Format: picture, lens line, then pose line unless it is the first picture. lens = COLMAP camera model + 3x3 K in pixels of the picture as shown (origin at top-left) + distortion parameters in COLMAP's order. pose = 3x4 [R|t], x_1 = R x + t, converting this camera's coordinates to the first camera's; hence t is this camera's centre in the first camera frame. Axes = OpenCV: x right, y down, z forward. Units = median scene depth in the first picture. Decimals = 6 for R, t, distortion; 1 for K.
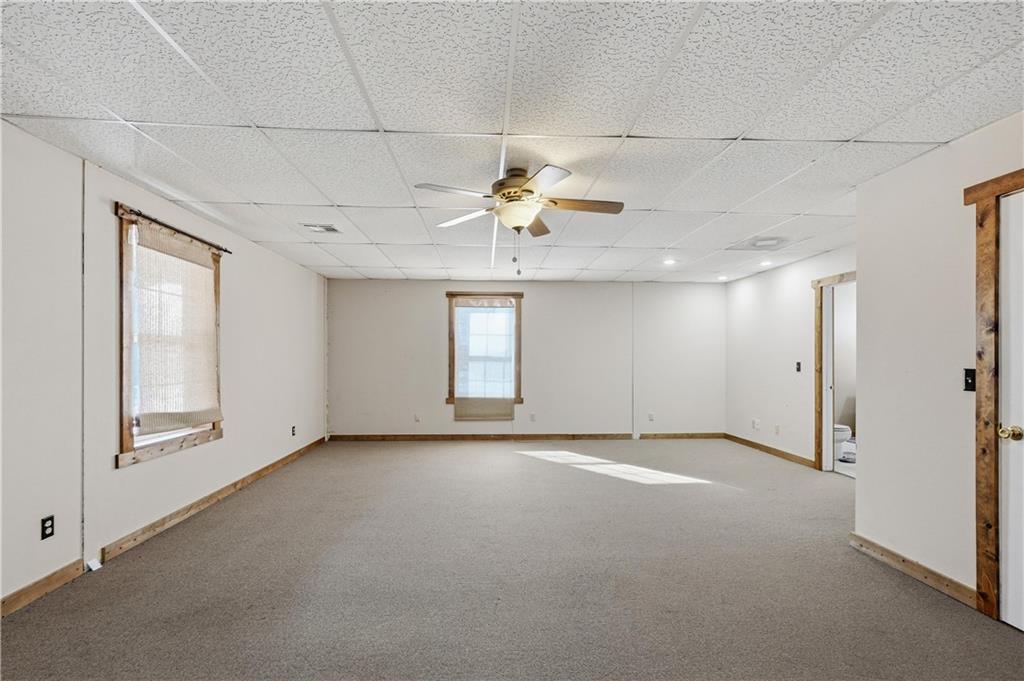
lens RADIAL K [[448.8, 0, 513.6], [0, 448.8, 356.8], [0, 0, 1]] dist [0.000239, 0.000167]
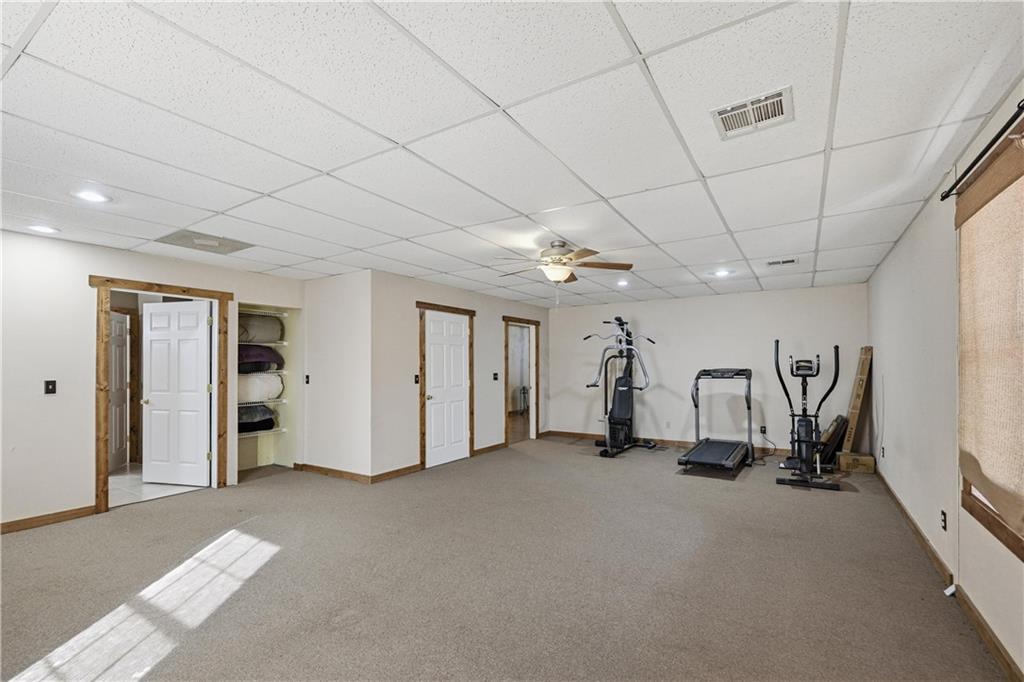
lens RADIAL K [[448.8, 0, 513.6], [0, 448.8, 357.3], [0, 0, 1]] dist [0.000239, 0.000167]
pose [[-0.801131, 0.014237, 0.598319, -0.643551], [0.004445, 0.999831, -0.017839, -0.015741], [-0.598472, -0.011632, -0.801059, 1.938208]]
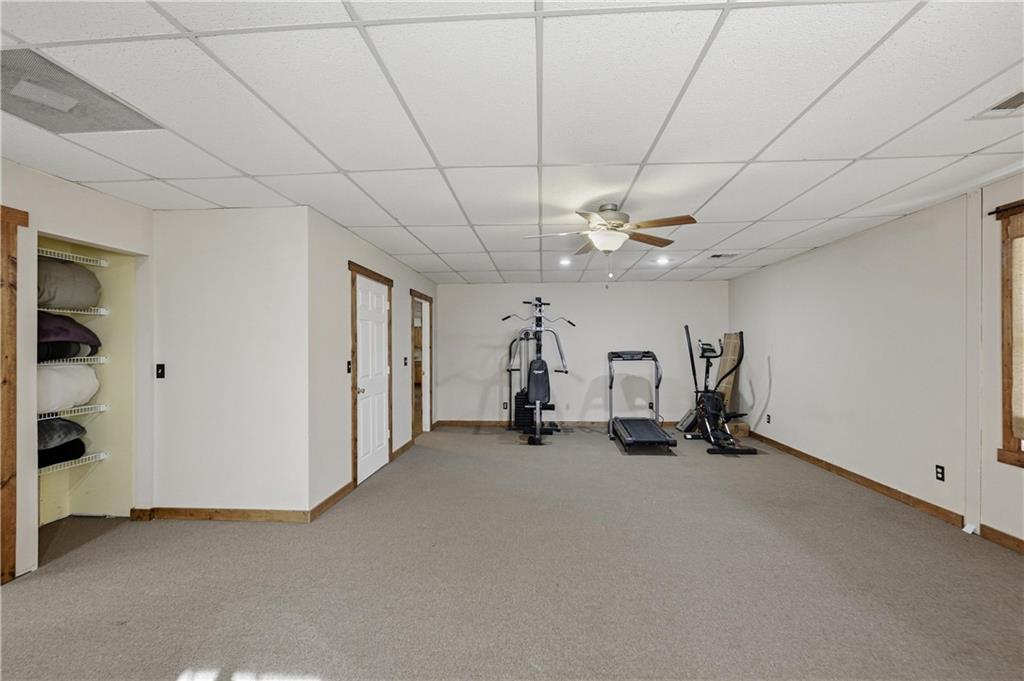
lens RADIAL K [[445.2, 0, 509.0], [0, 445.2, 345.4], [0, 0, 1]] dist [0.000916, 0.000158]
pose [[-0.989408, 0.003557, 0.145121, 0.086172], [0.003240, 0.999992, -0.002419, -0.020753], [-0.145128, -0.001924, -0.989411, 1.959873]]
